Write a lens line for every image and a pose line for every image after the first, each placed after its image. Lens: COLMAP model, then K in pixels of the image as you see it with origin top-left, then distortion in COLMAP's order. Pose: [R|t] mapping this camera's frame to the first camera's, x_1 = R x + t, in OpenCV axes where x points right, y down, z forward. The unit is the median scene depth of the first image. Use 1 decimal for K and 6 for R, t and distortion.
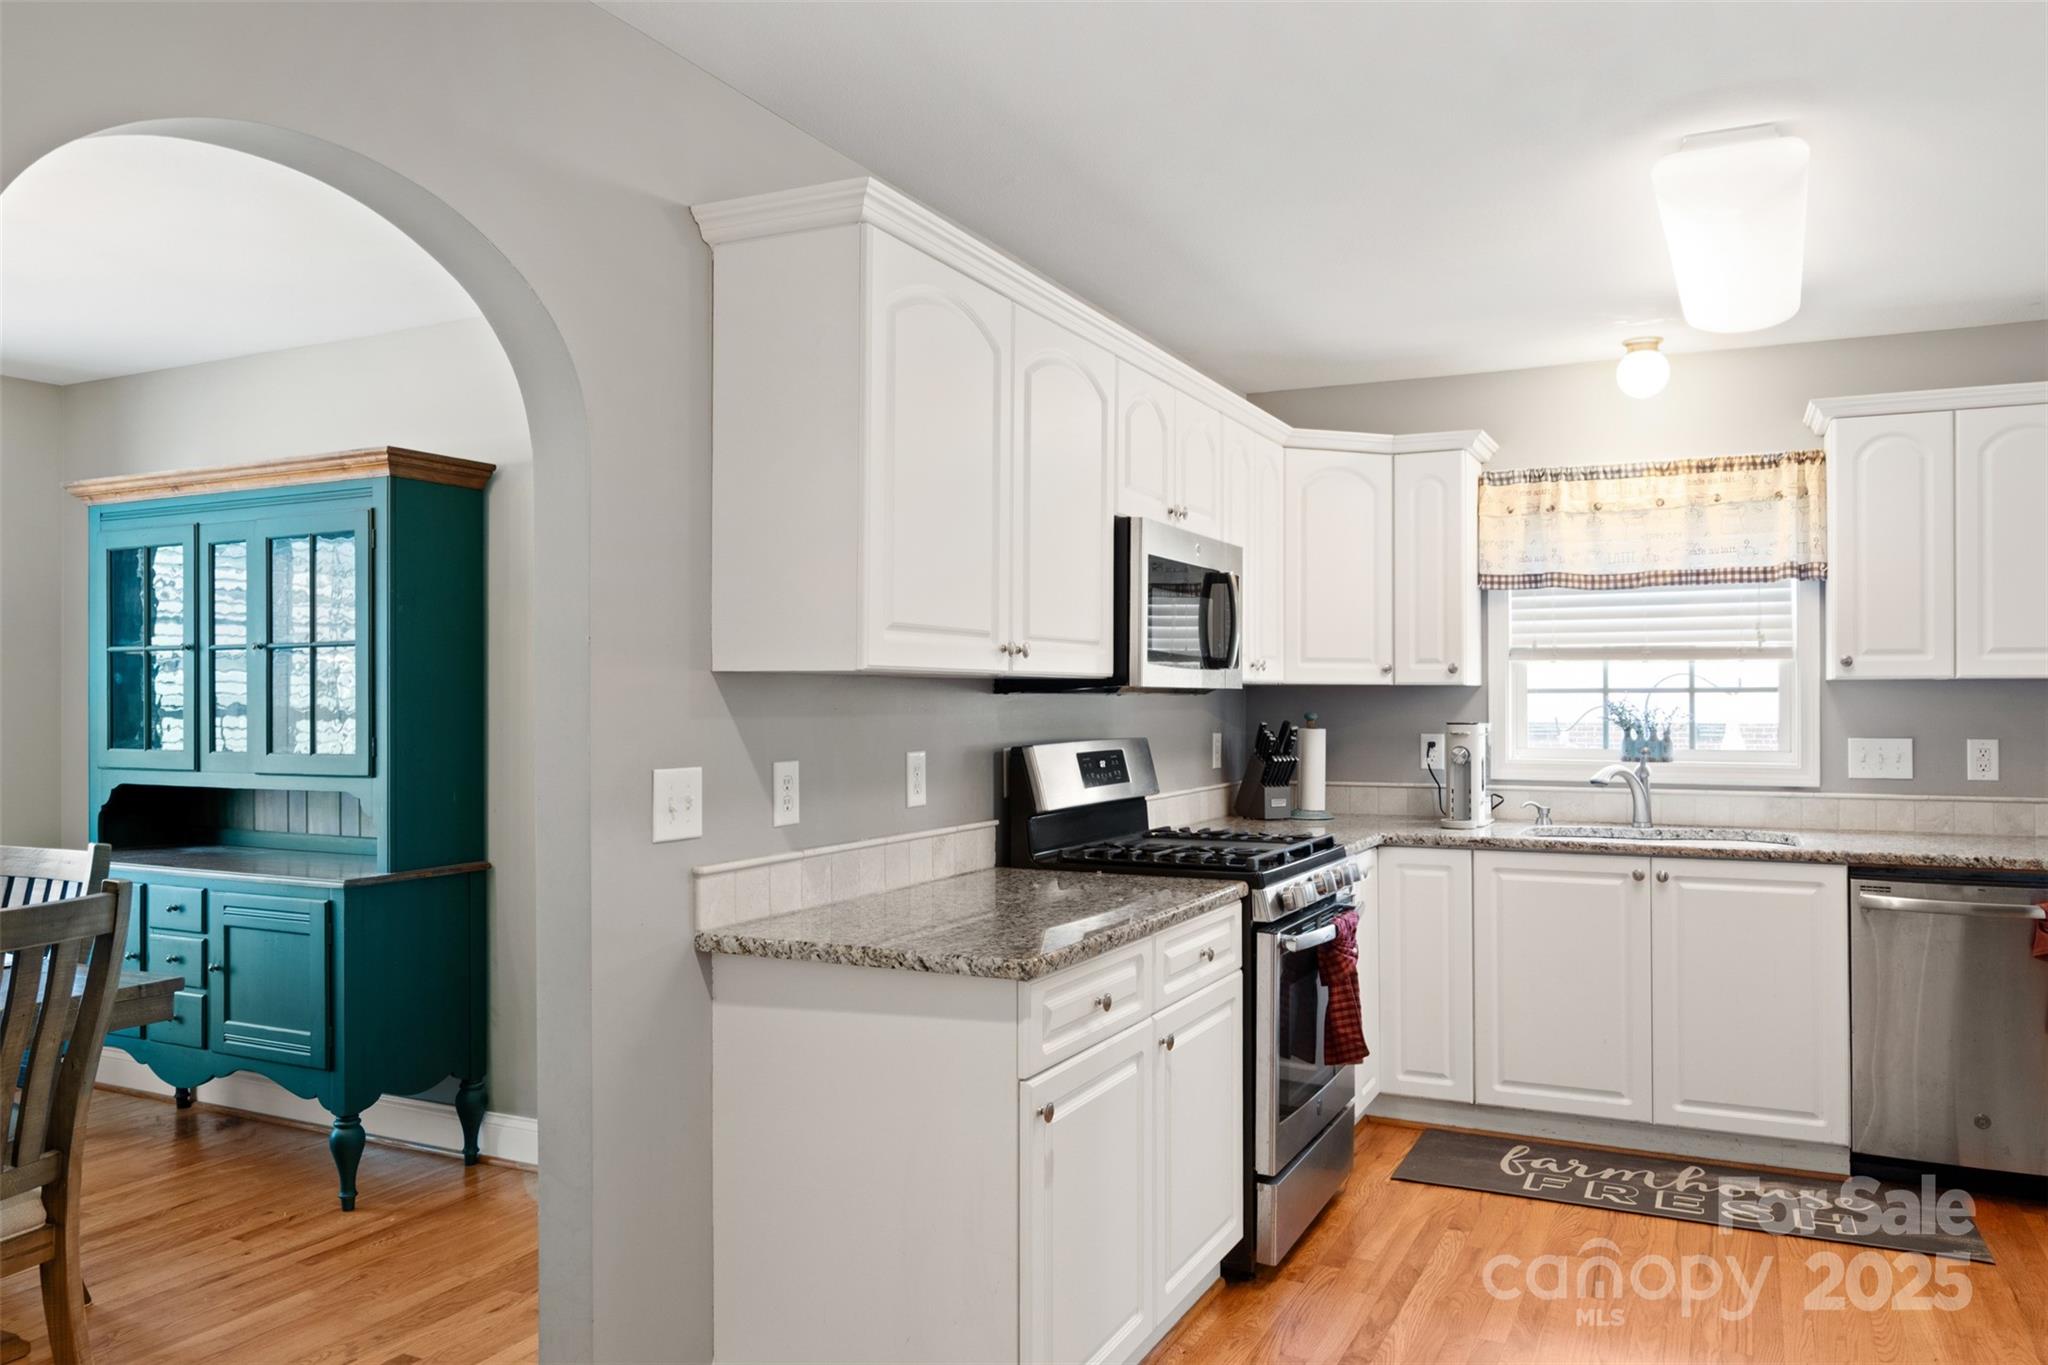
lens RADIAL K [[1455.3, 0, 1026.5], [0, 1455.3, 689.6], [0, 0, 1]] dist [-0.003073, -0.002468]
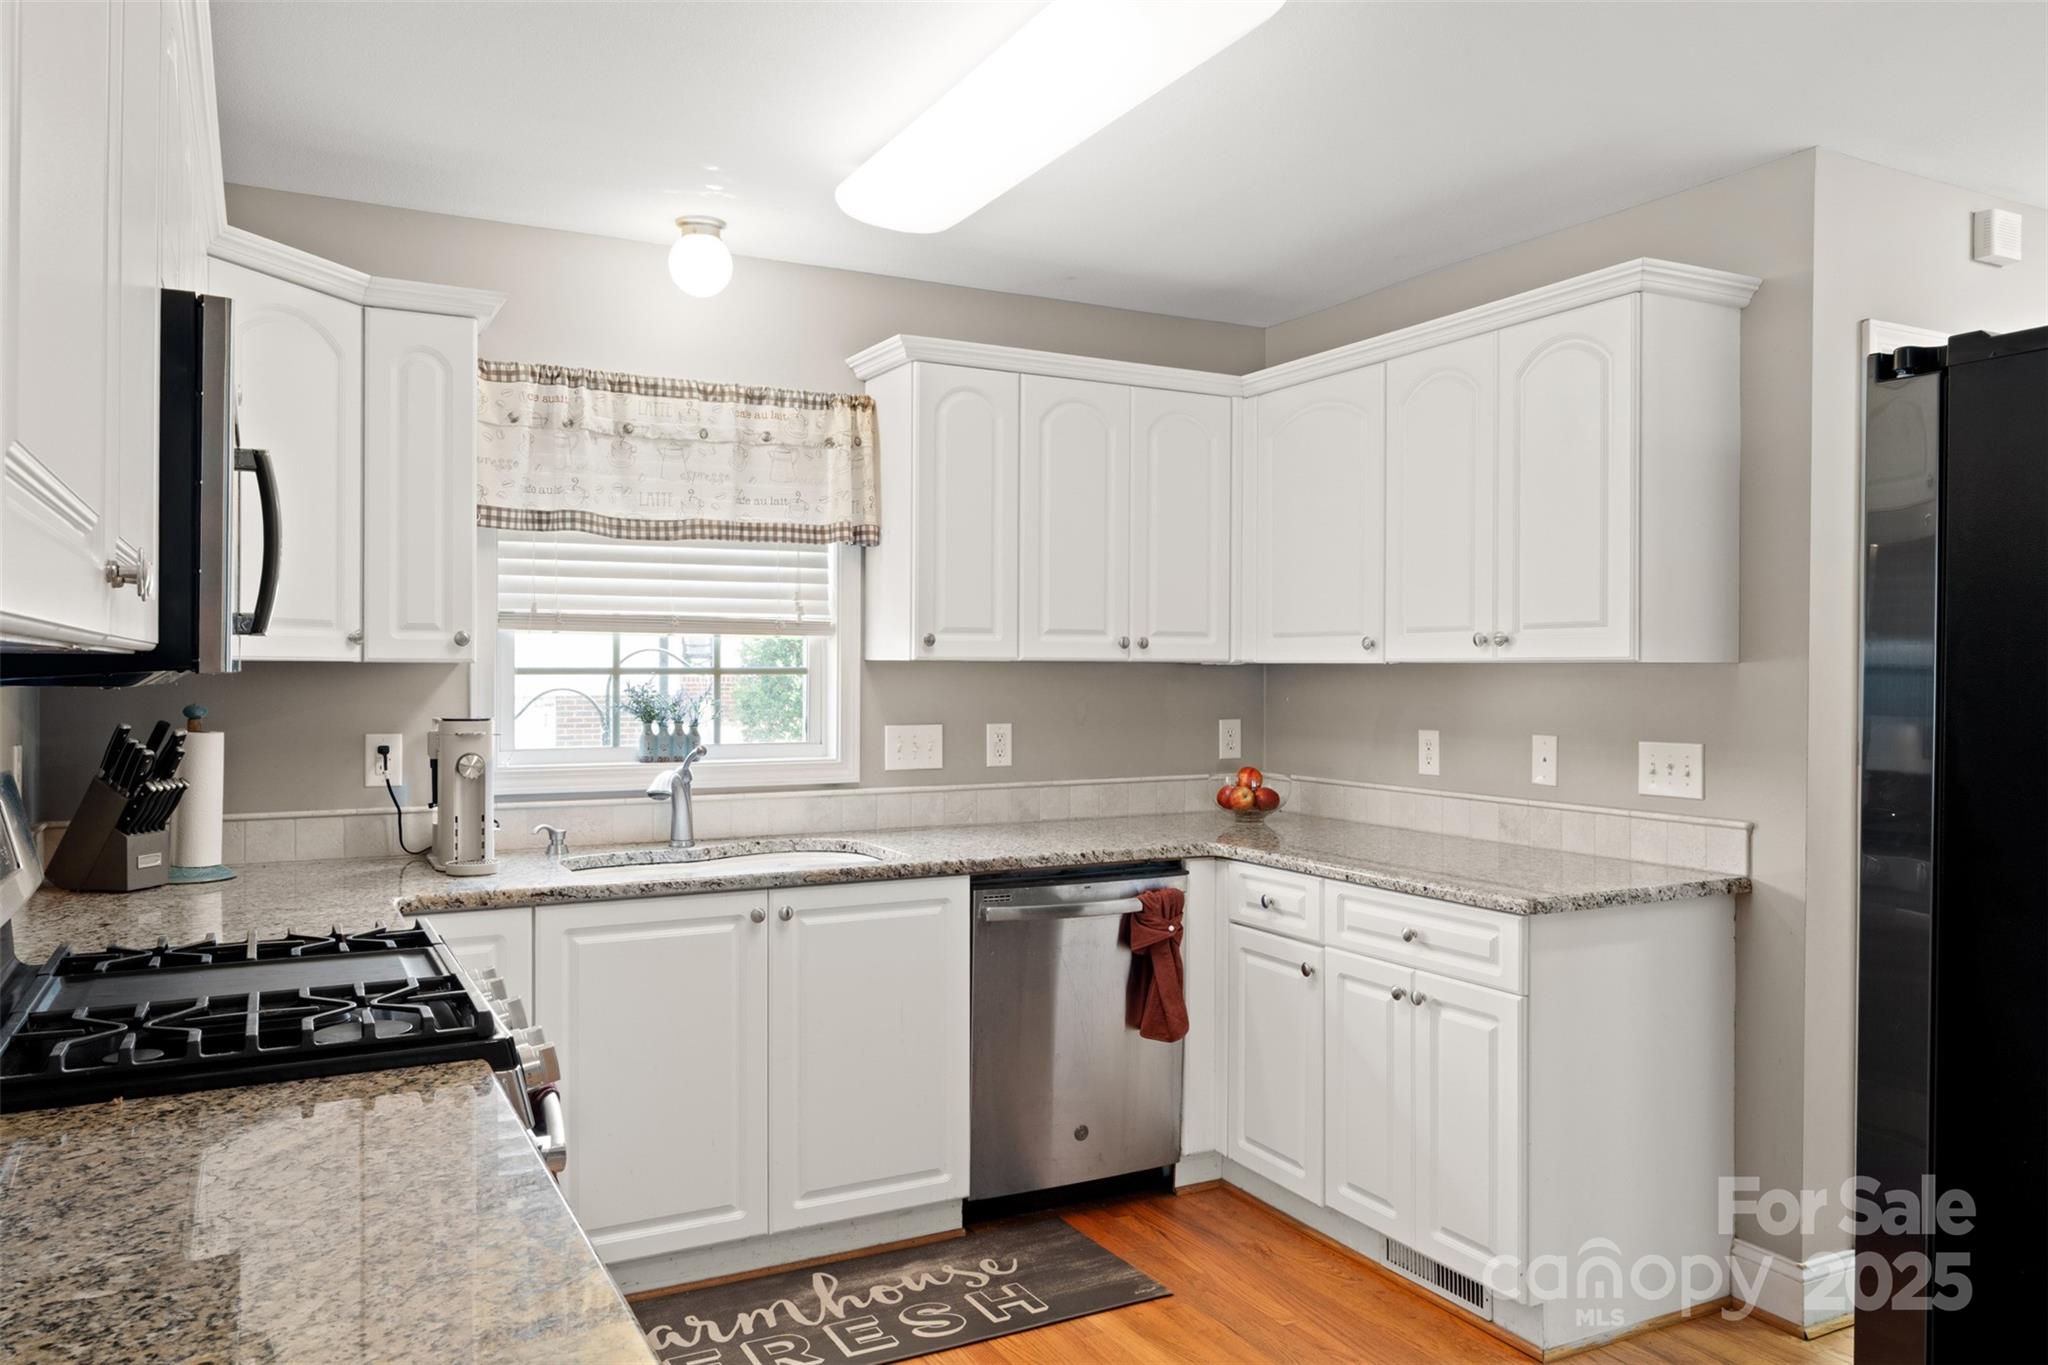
lens RADIAL K [[1455.3, 0, 1020.3], [0, 1455.3, 678.0], [0, 0, 1]] dist [-0.003073, -0.002468]
pose [[0.587408, -0.002485, 0.809287, -0.104206], [-0.007777, 0.999932, 0.008715, -0.004148], [-0.809254, -0.011413, 0.587349, 0.397740]]
